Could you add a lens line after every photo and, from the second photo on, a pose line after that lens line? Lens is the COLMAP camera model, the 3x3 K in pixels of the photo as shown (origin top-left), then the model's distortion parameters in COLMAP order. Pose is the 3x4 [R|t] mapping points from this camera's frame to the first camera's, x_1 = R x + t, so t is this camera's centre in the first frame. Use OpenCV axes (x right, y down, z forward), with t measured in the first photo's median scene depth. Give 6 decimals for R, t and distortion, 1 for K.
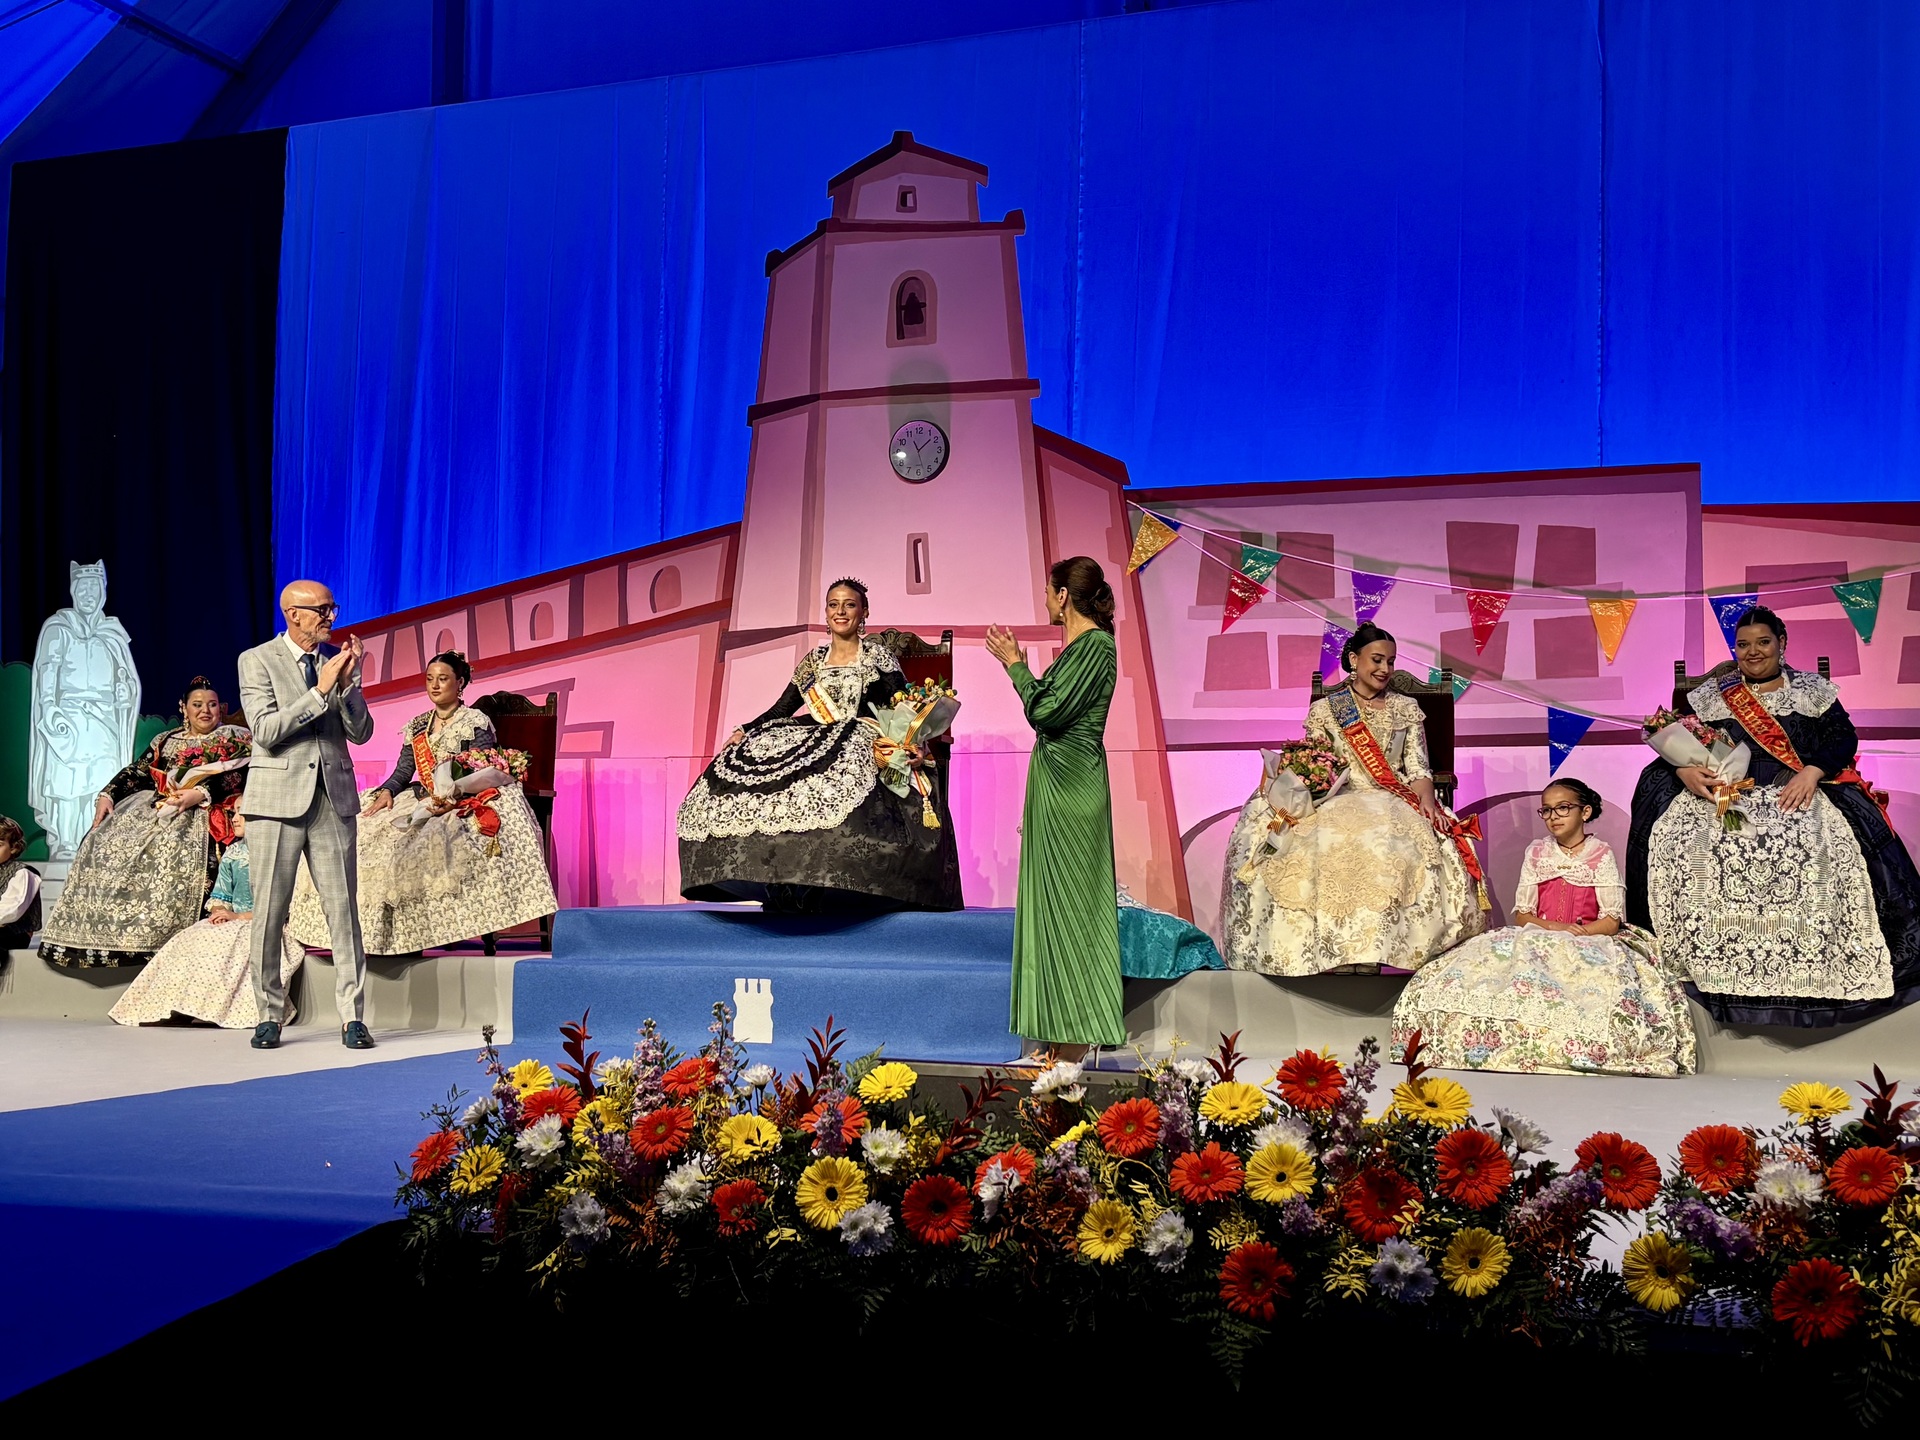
lens RADIAL K [[2159.2, 0, 943.2], [0, 2159.2, 717.5], [0, 0, 1]] dist [0.070770, 0.000000]
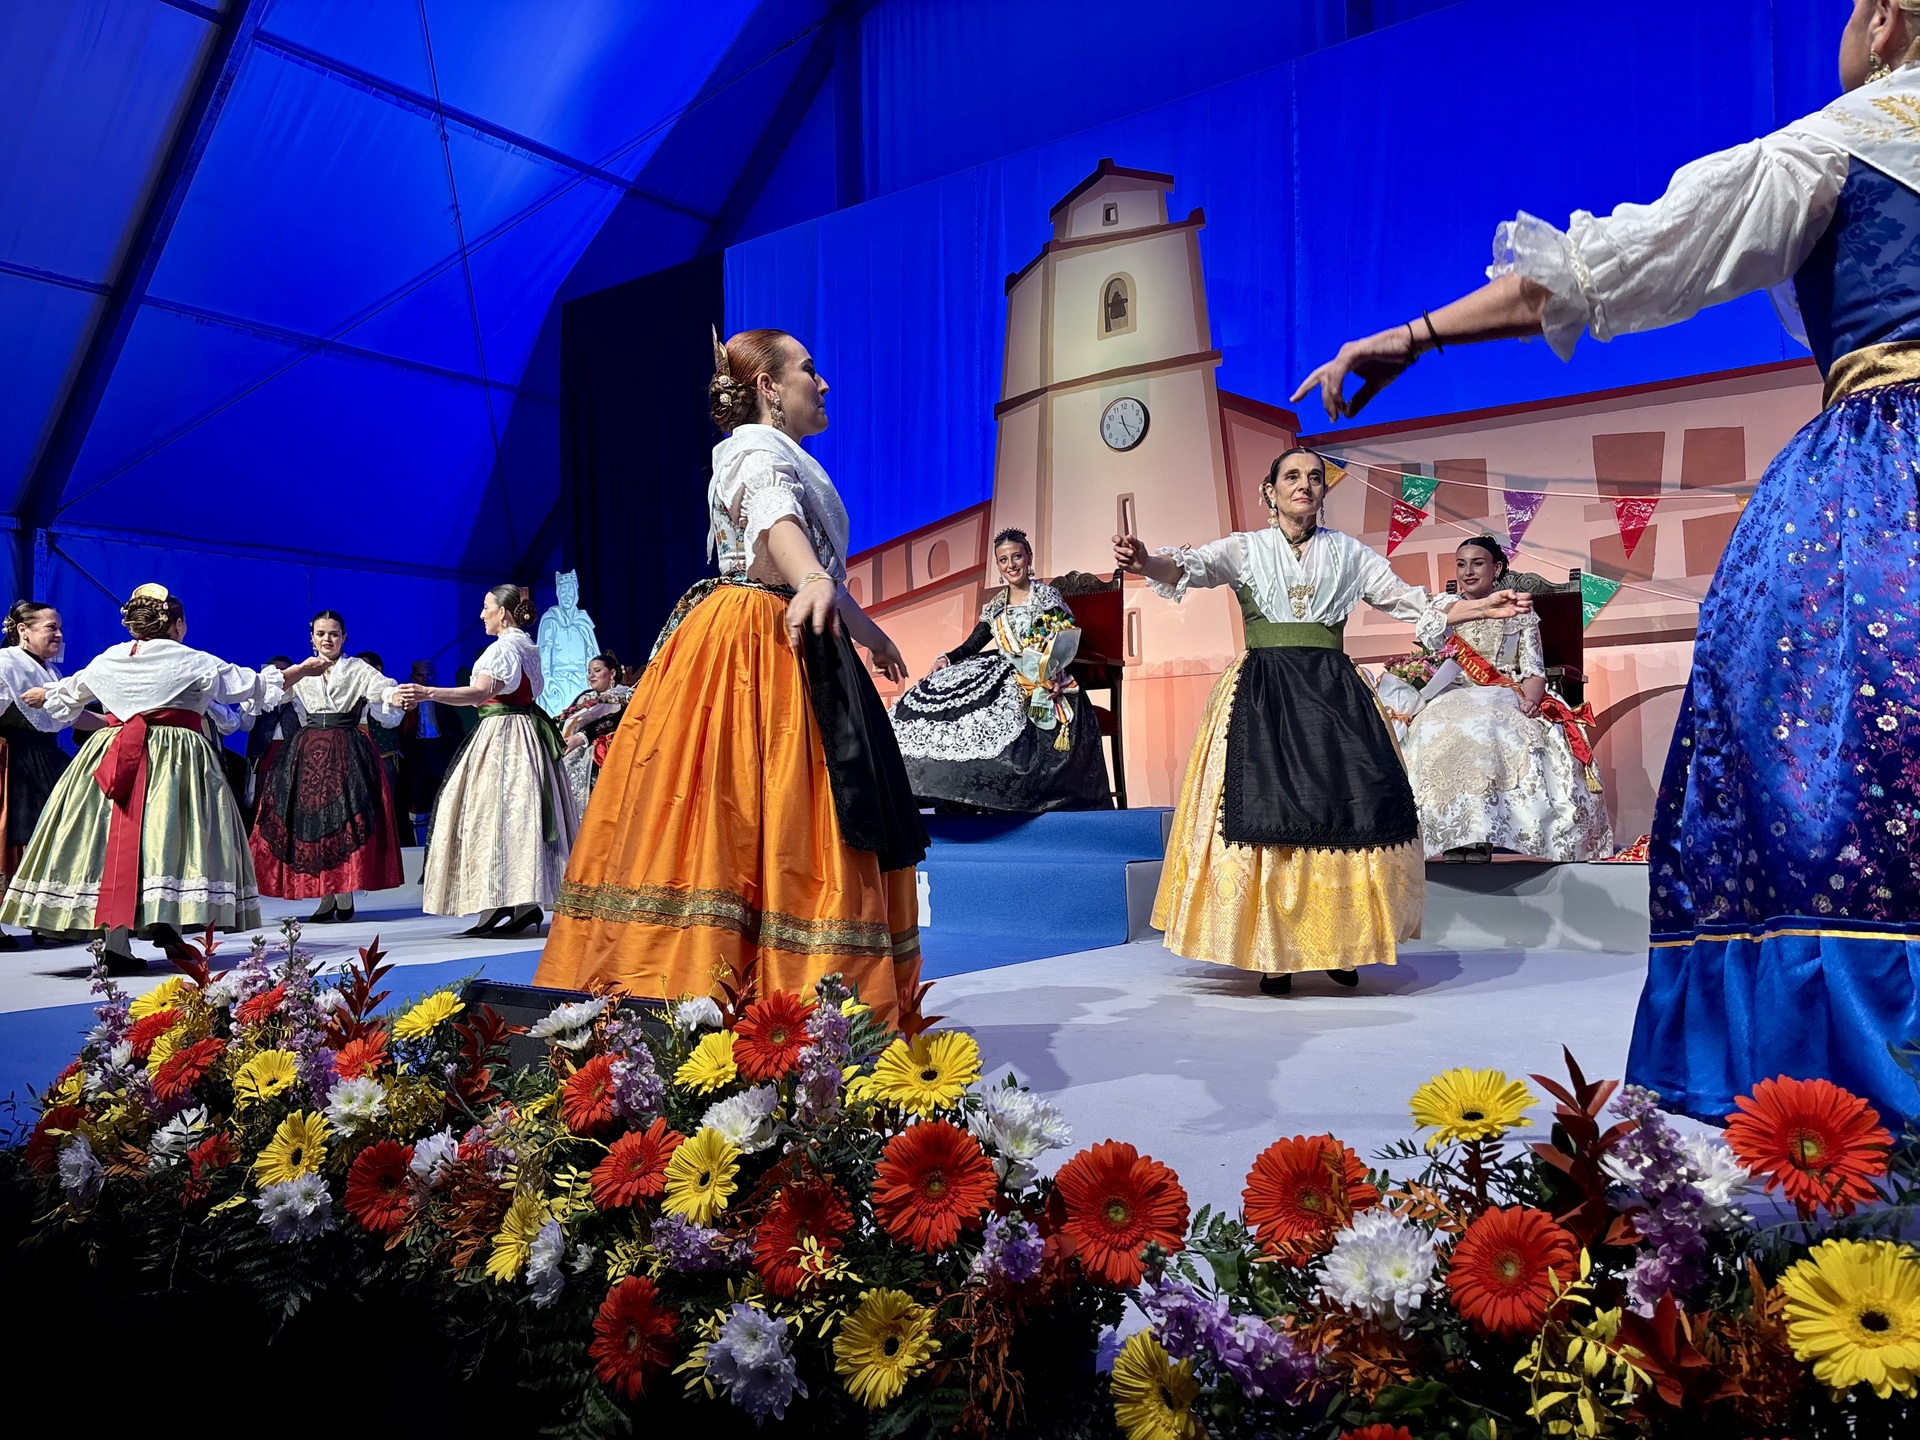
lens RADIAL K [[1468.9, 0, 933.5], [0, 1468.9, 734.1], [0, 0, 1]] dist [0.015979, -0.025093]
pose [[0.954347, -0.034733, -0.296674, 0.130665], [0.044182, 0.998706, 0.025201, 0.023014], [0.295414, -0.037158, 0.954646, 0.208560]]
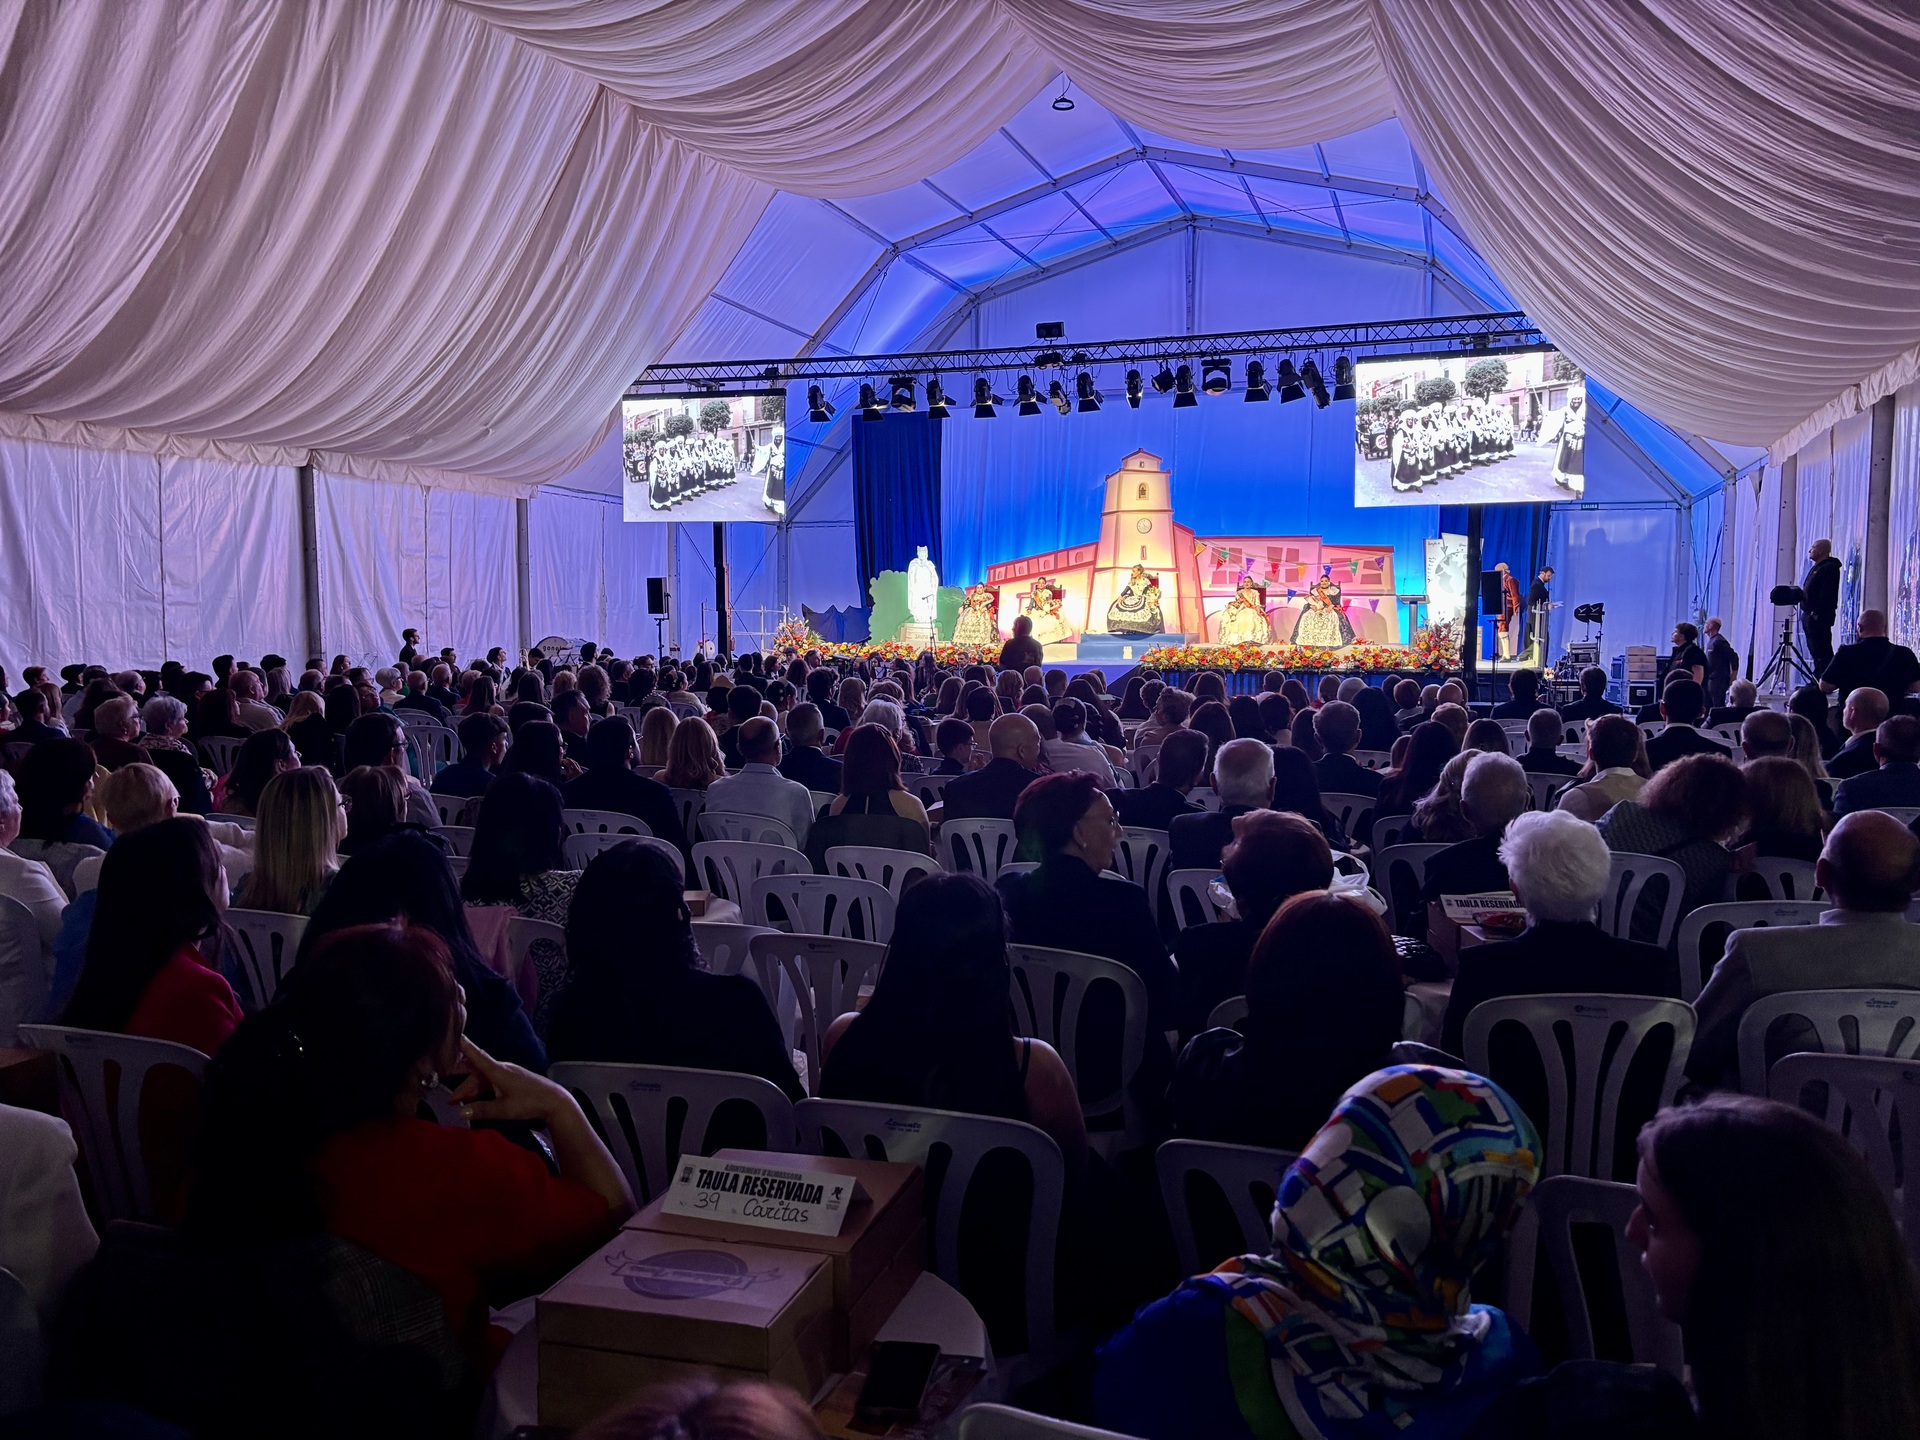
lens RADIAL K [[1468.9, 0, 954.5], [0, 1468.9, 734.3], [0, 0, 1]] dist [0.015979, -0.025093]
pose [[0.999976, -0.004643, -0.005191, -0.396856], [0.005365, 0.988804, 0.149124, -0.161649], [0.004440, -0.149148, 0.988805, -2.048436]]
